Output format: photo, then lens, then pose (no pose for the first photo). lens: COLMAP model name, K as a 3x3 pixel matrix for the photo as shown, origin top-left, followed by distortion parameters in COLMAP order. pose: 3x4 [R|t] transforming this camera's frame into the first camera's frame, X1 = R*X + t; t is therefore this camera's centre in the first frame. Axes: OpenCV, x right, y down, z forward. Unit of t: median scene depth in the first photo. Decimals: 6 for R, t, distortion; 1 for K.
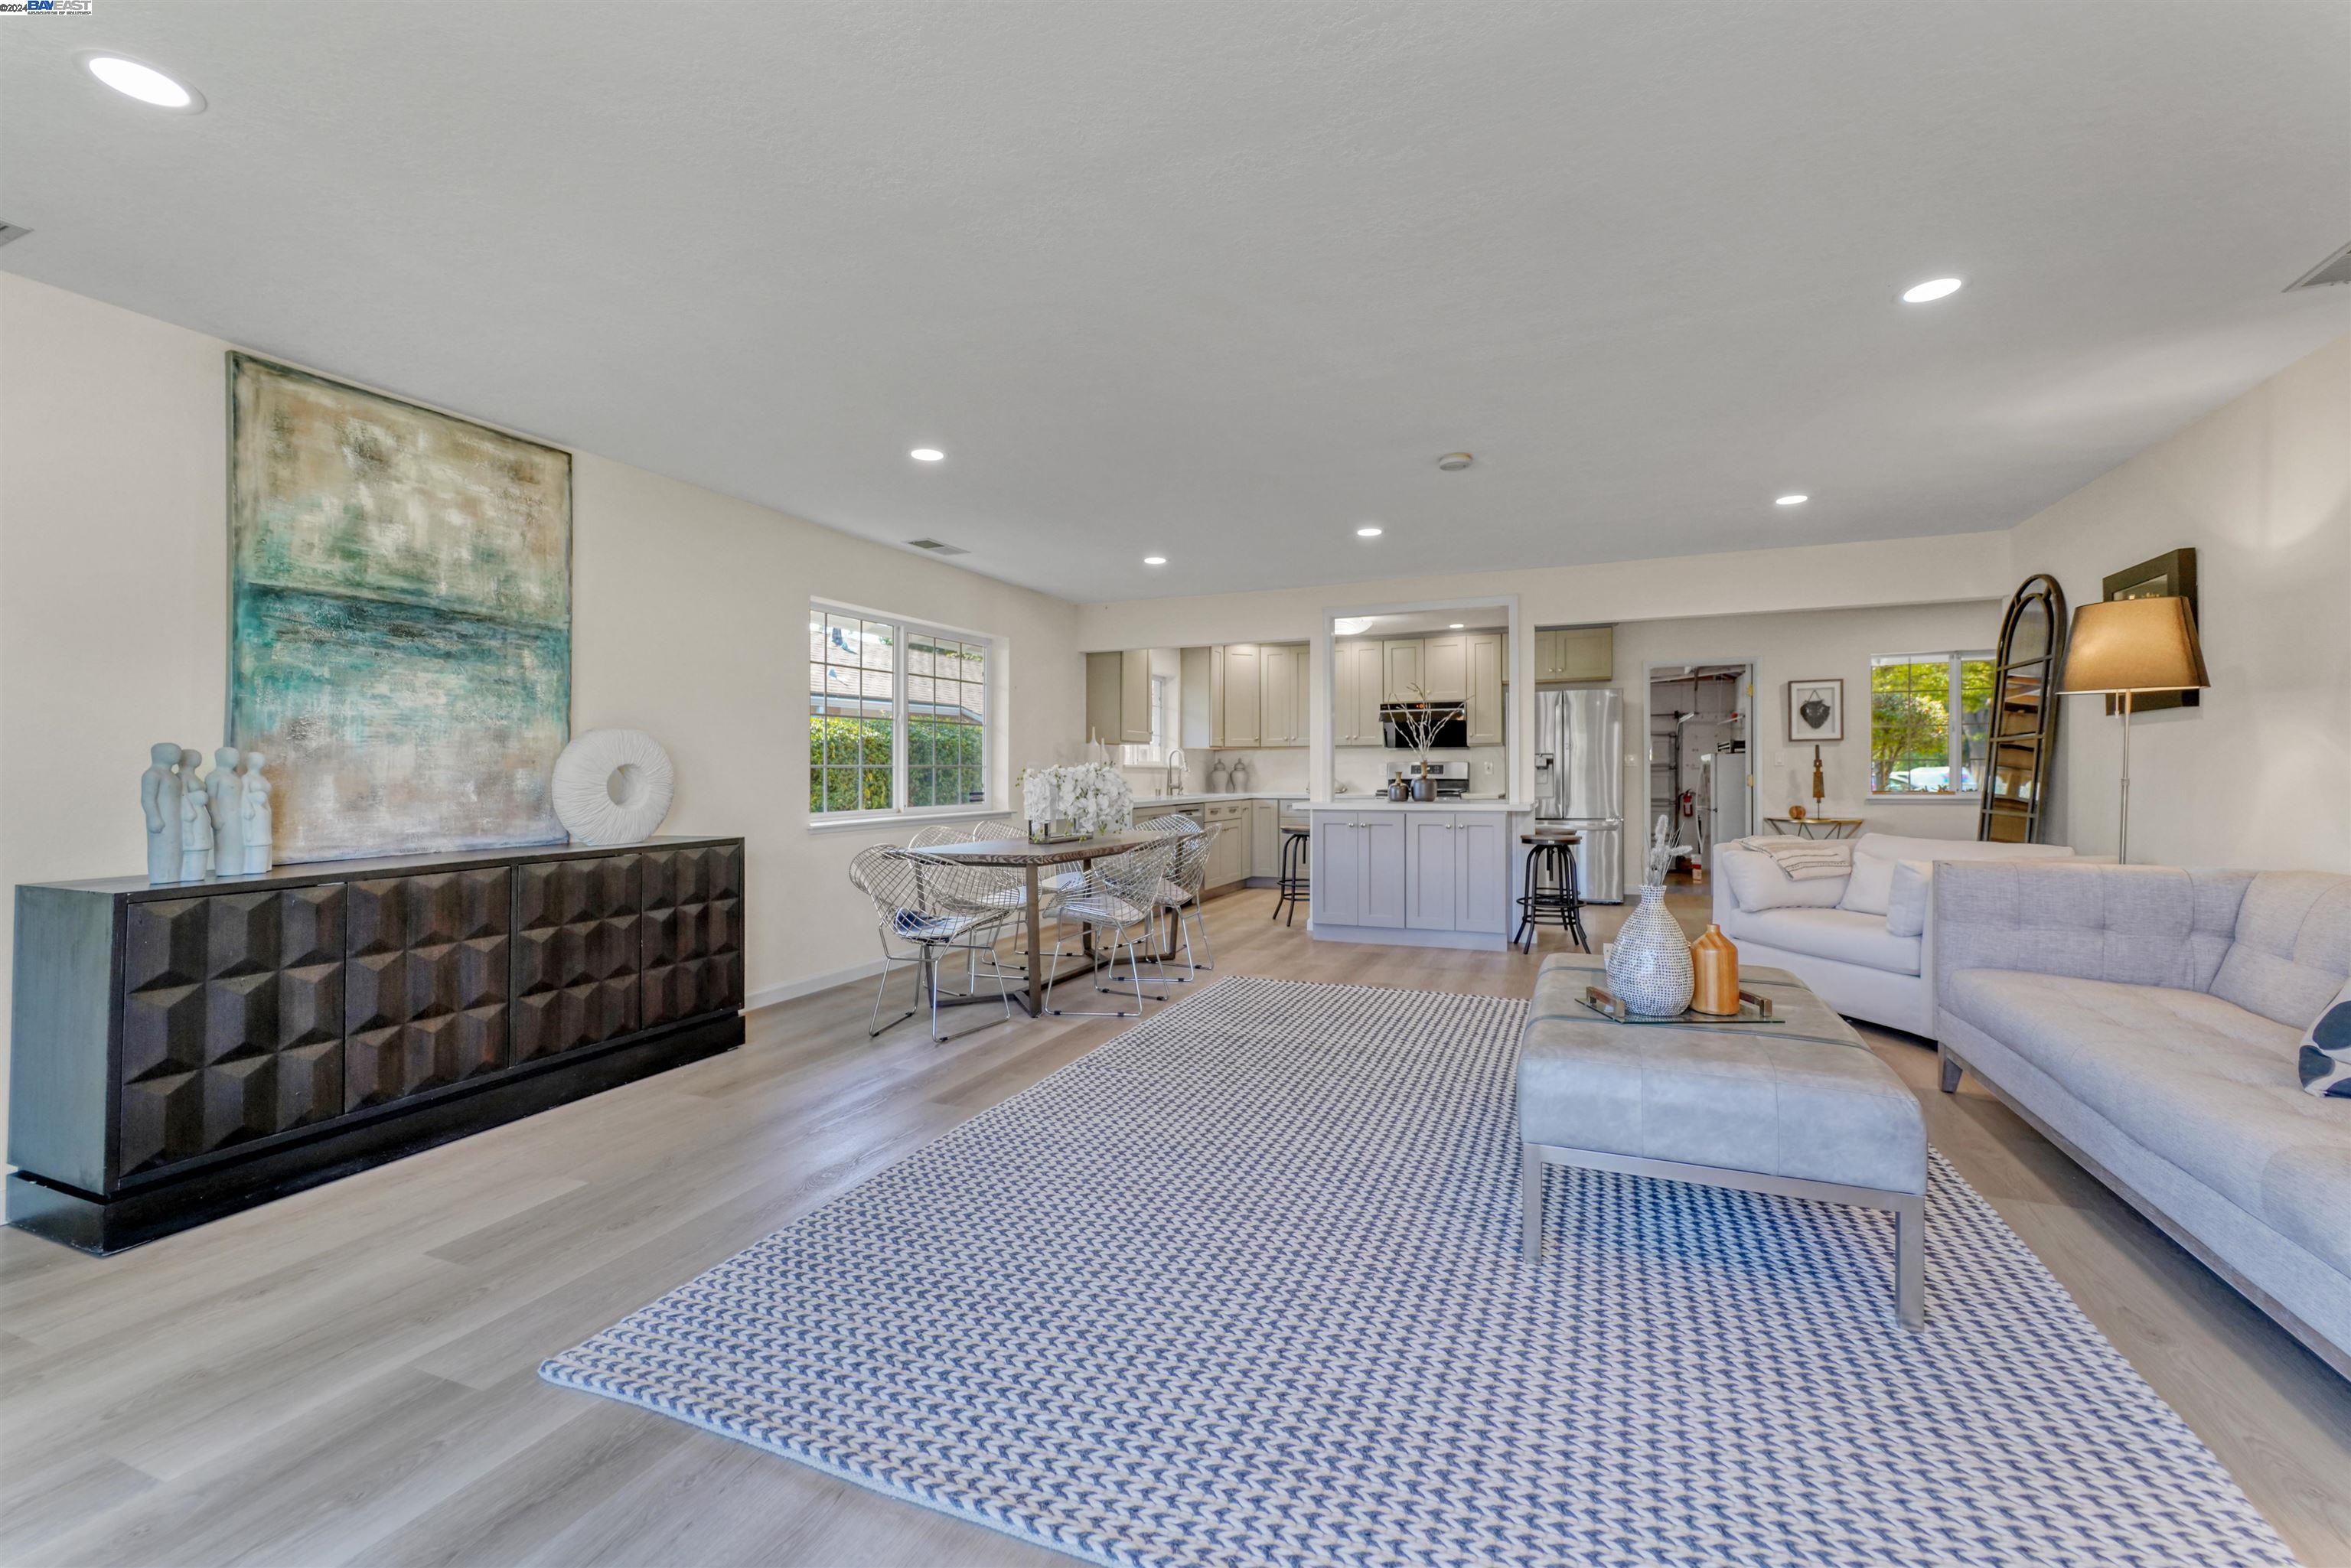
lens RADIAL K [[976.3, 0, 1150.9], [0, 976.3, 774.4], [0, 0, 1]] dist [0.008919, -0.000255]
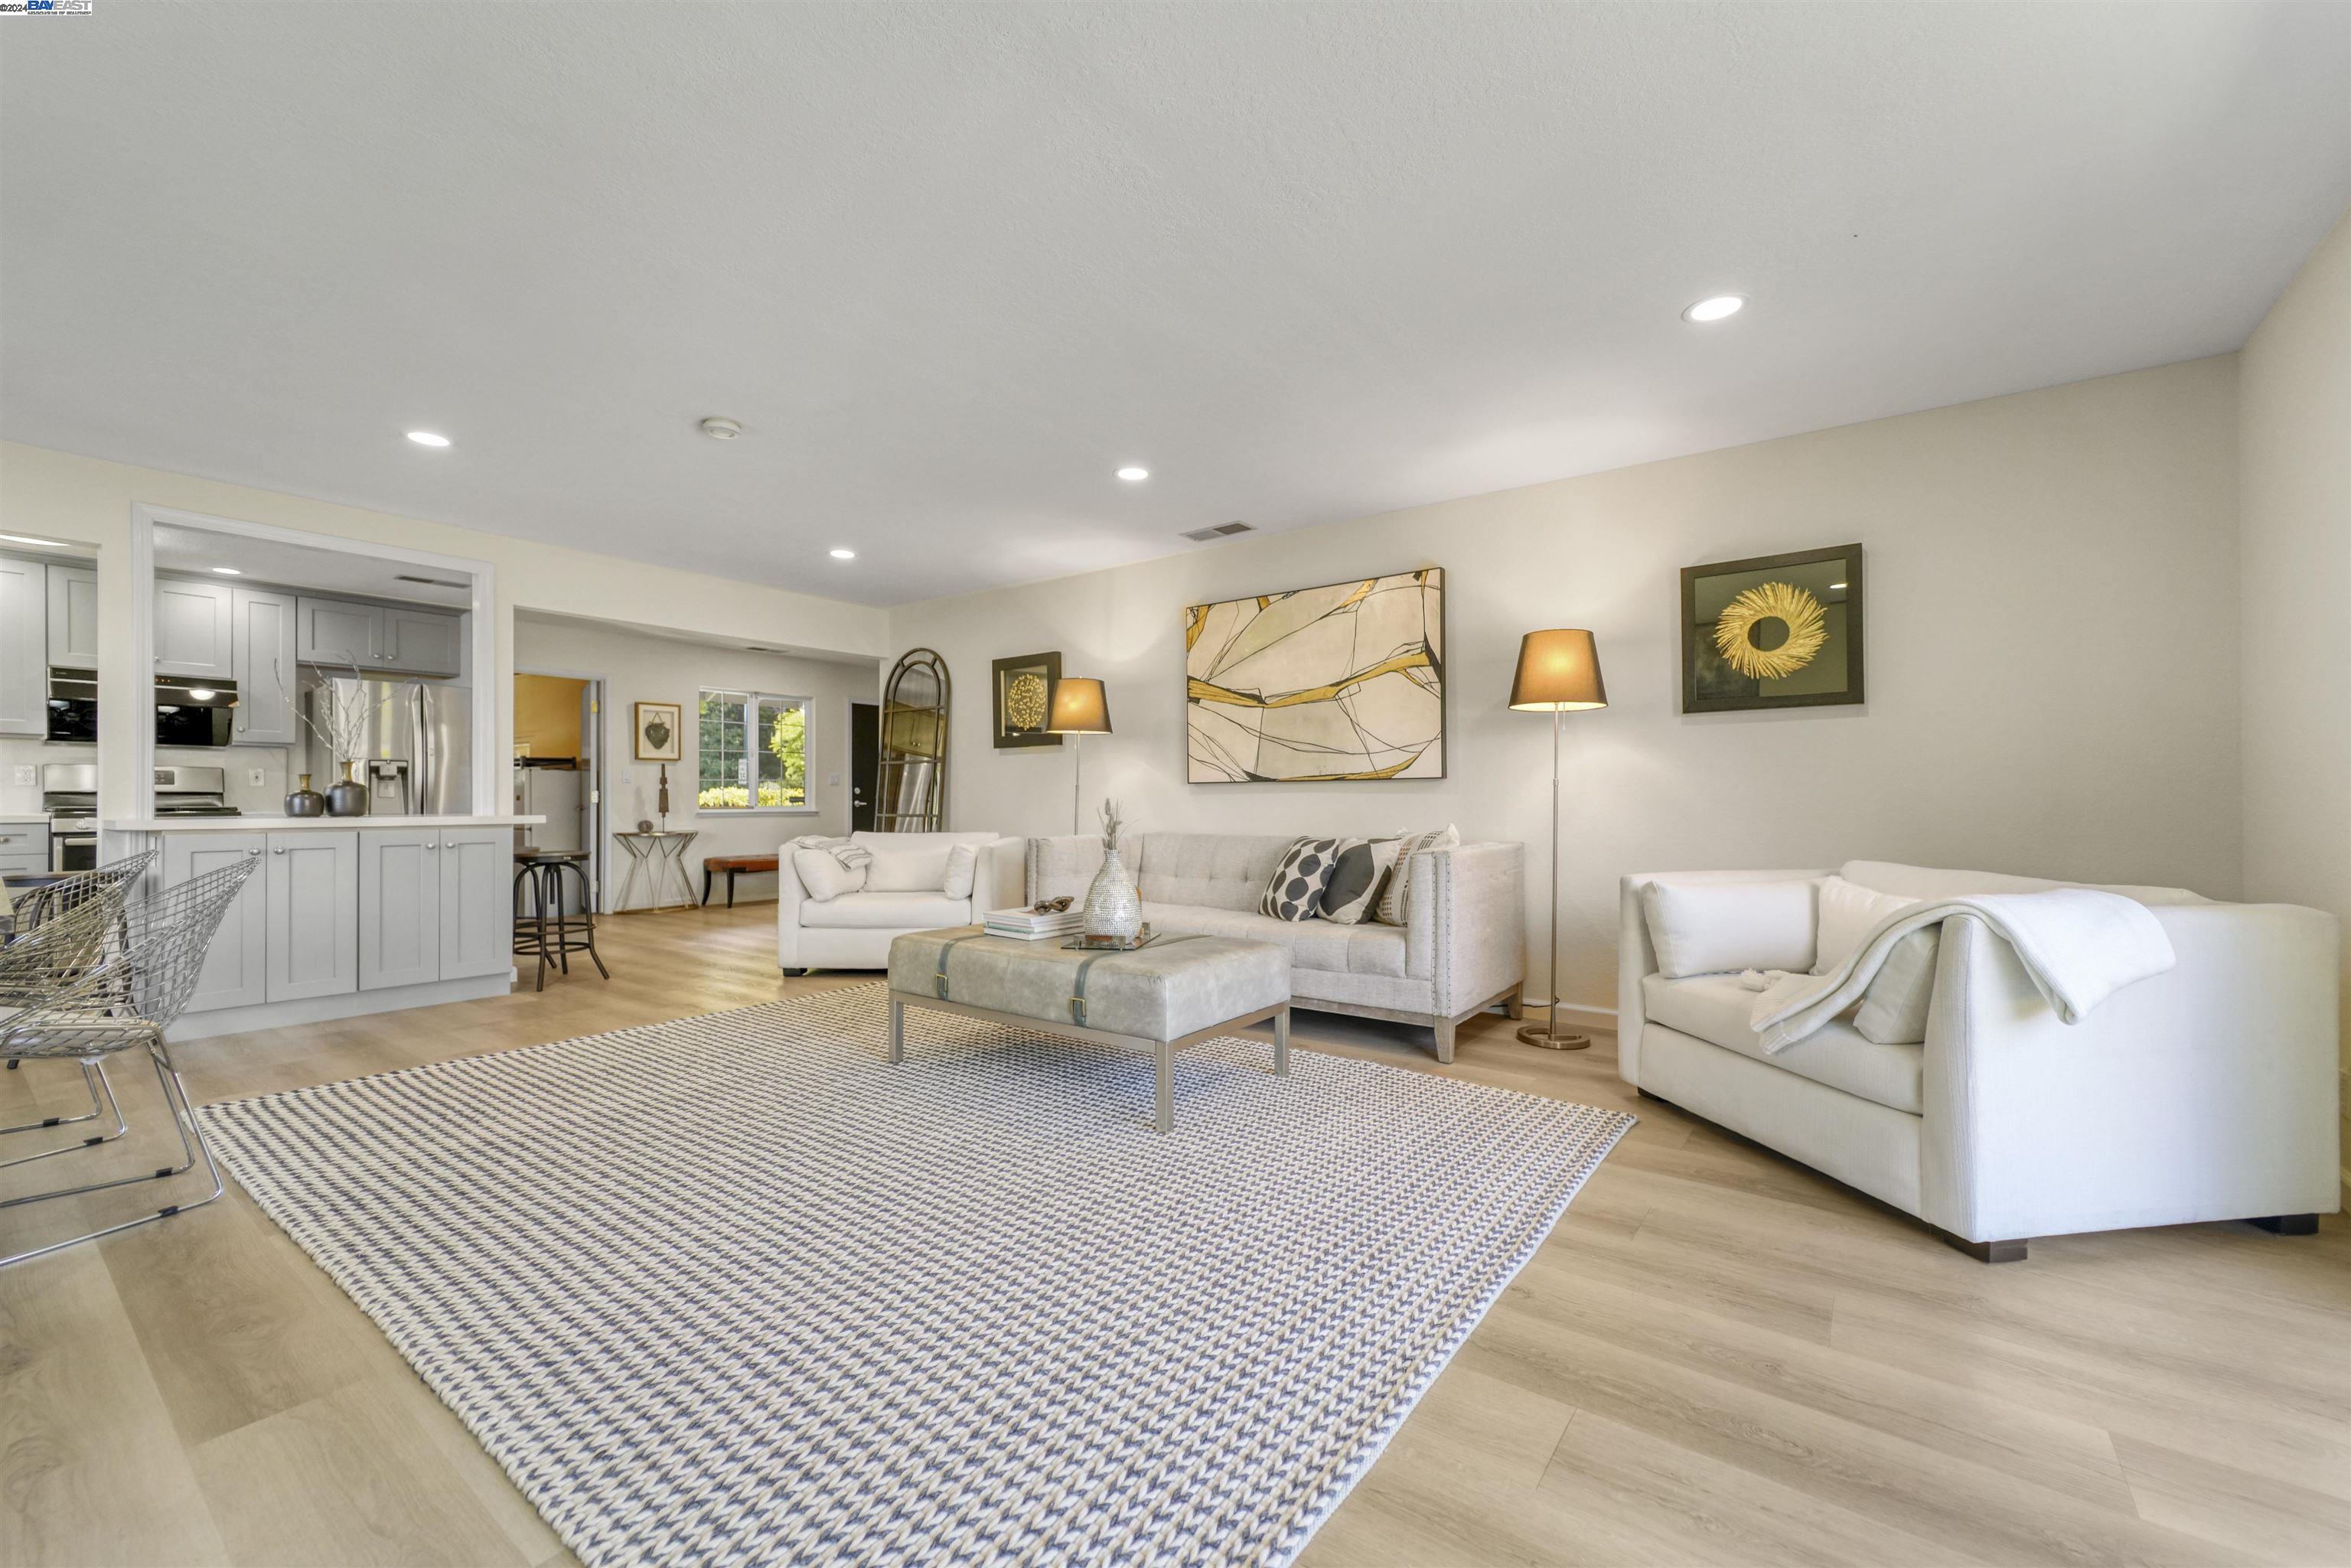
lens RADIAL K [[976.3, 0, 1199.8], [0, 976.3, 794.6], [0, 0, 1]] dist [0.008919, -0.000255]
pose [[0.206119, 0.012028, 0.978453, -0.257001], [0.000954, 0.999922, -0.012493, 0.017951], [-0.978527, 0.003509, 0.206091, 0.198257]]
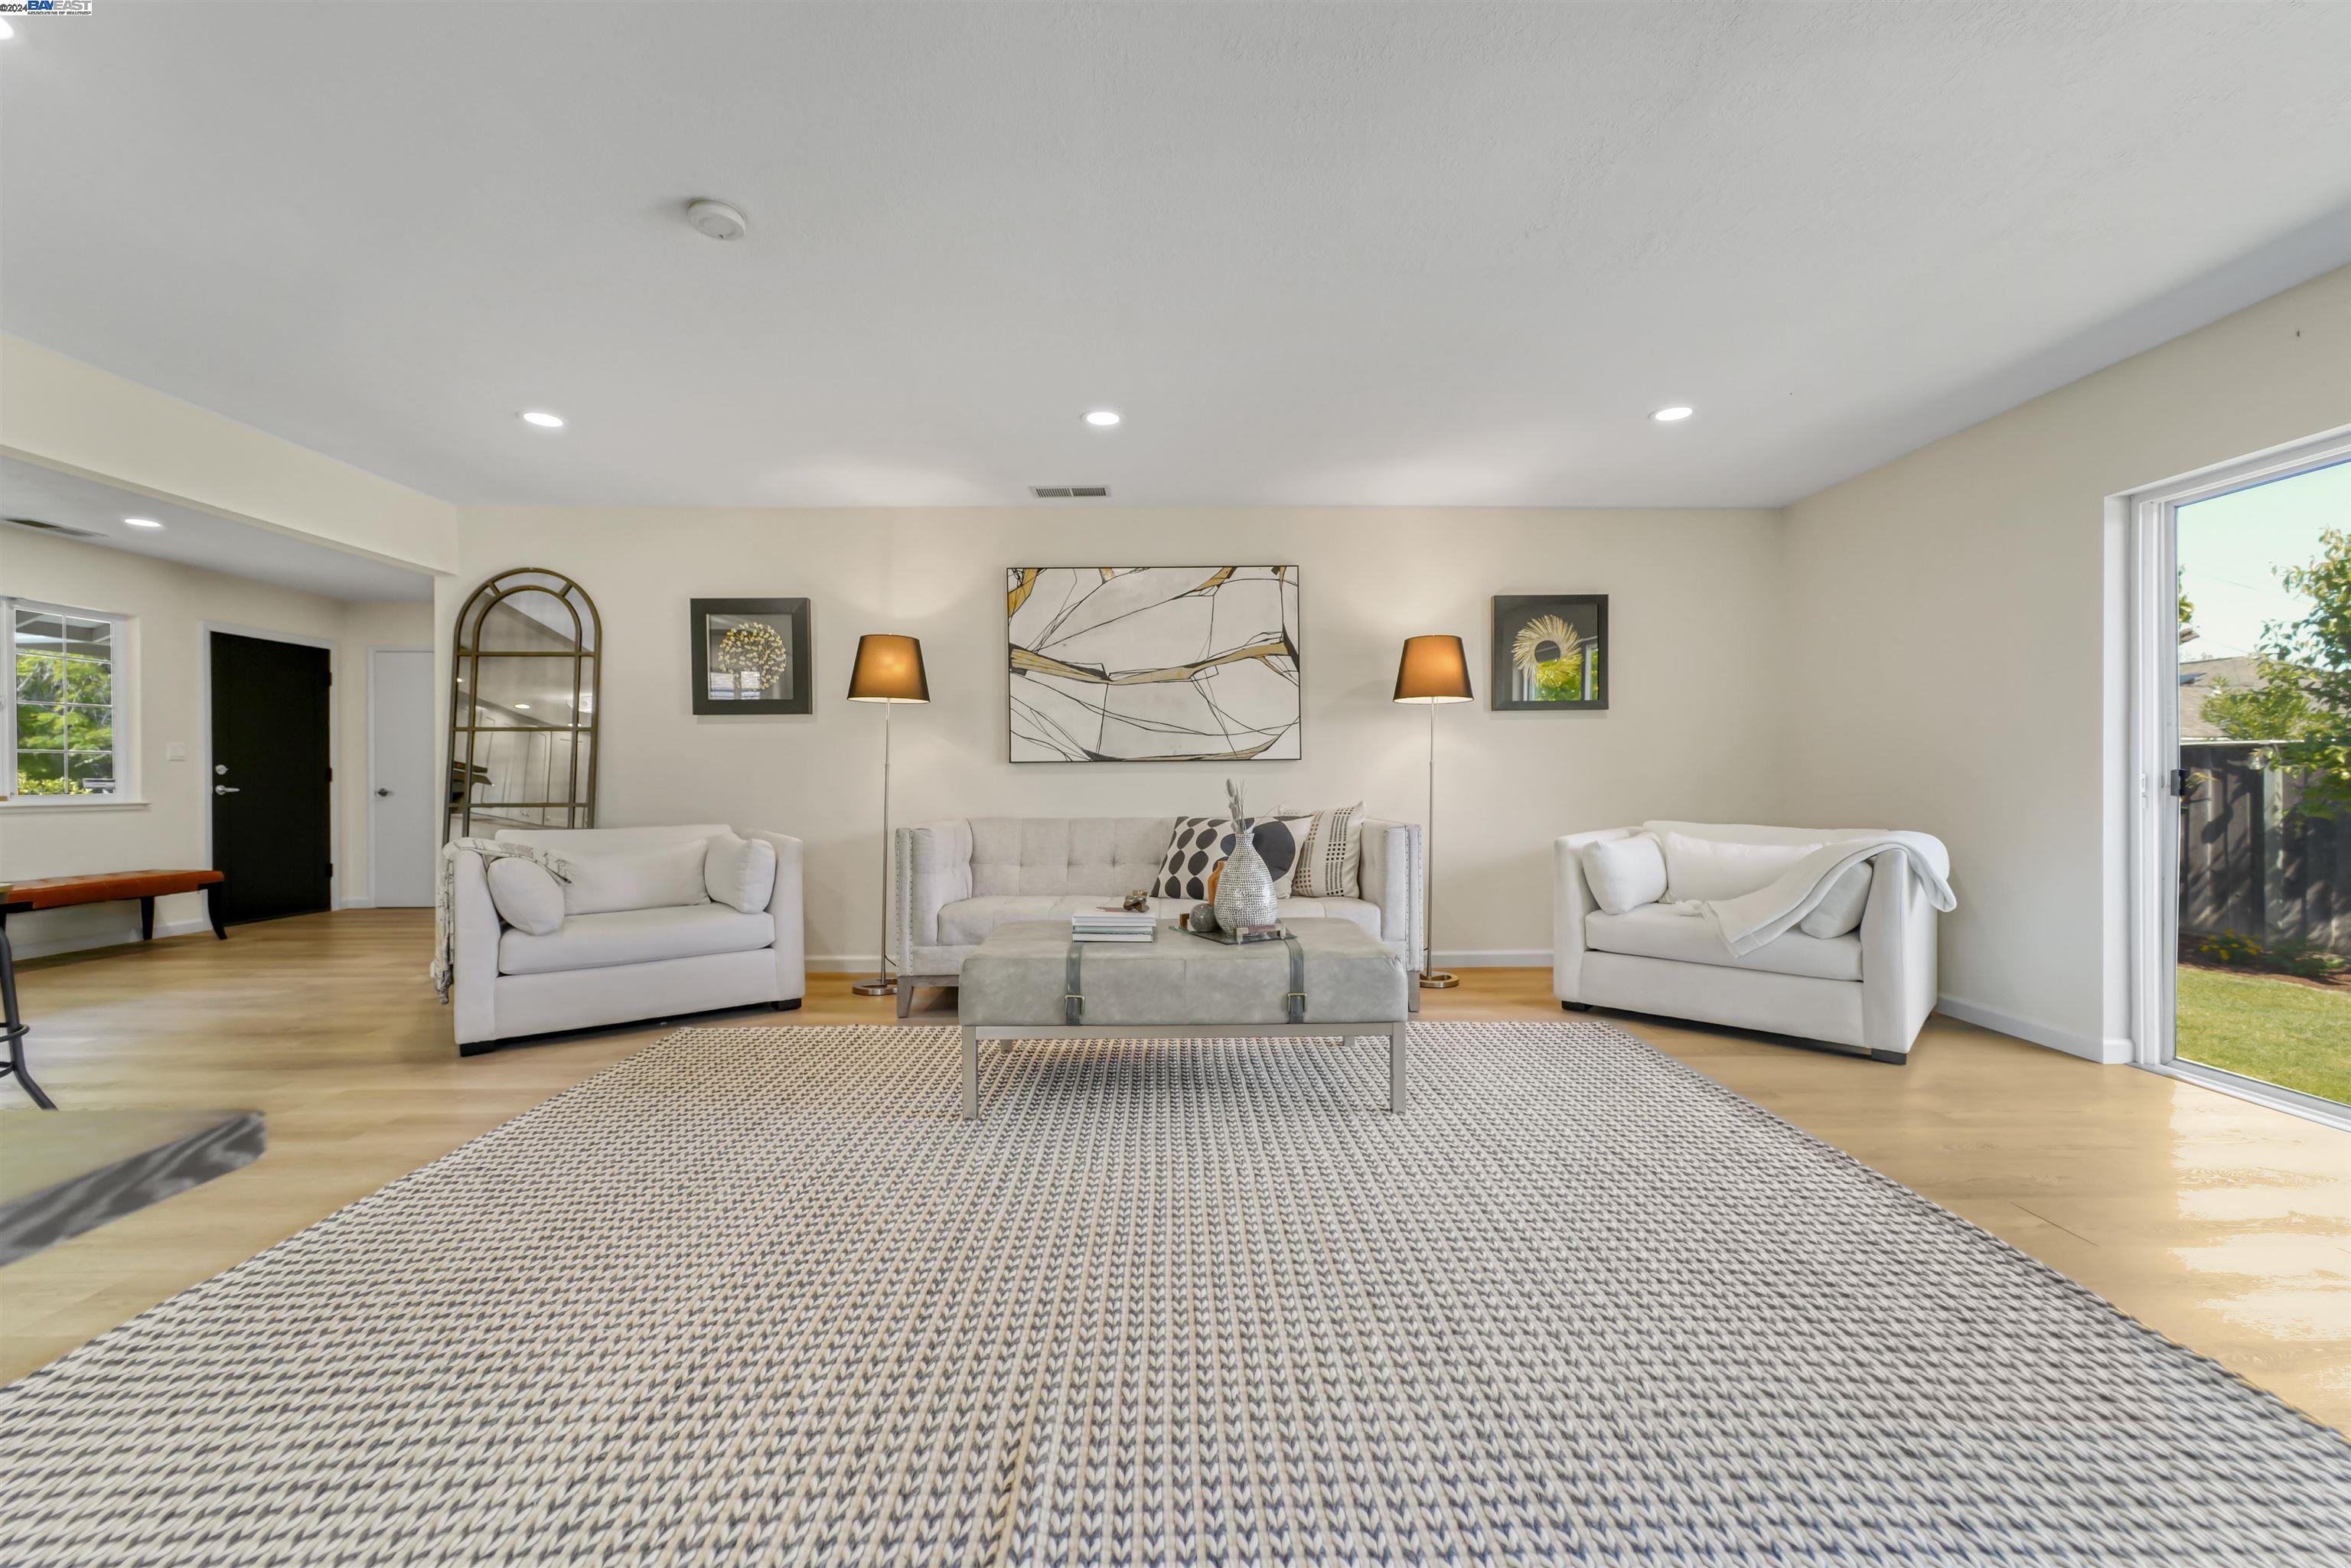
lens RADIAL K [[976.3, 0, 1140.0], [0, 976.3, 793.6], [0, 0, 1]] dist [0.008919, -0.000255]
pose [[-0.450512, -0.007774, 0.892737, -0.176895], [0.009927, 0.999857, 0.013716, 0.013292], [-0.892715, 0.015041, -0.450370, 0.571978]]
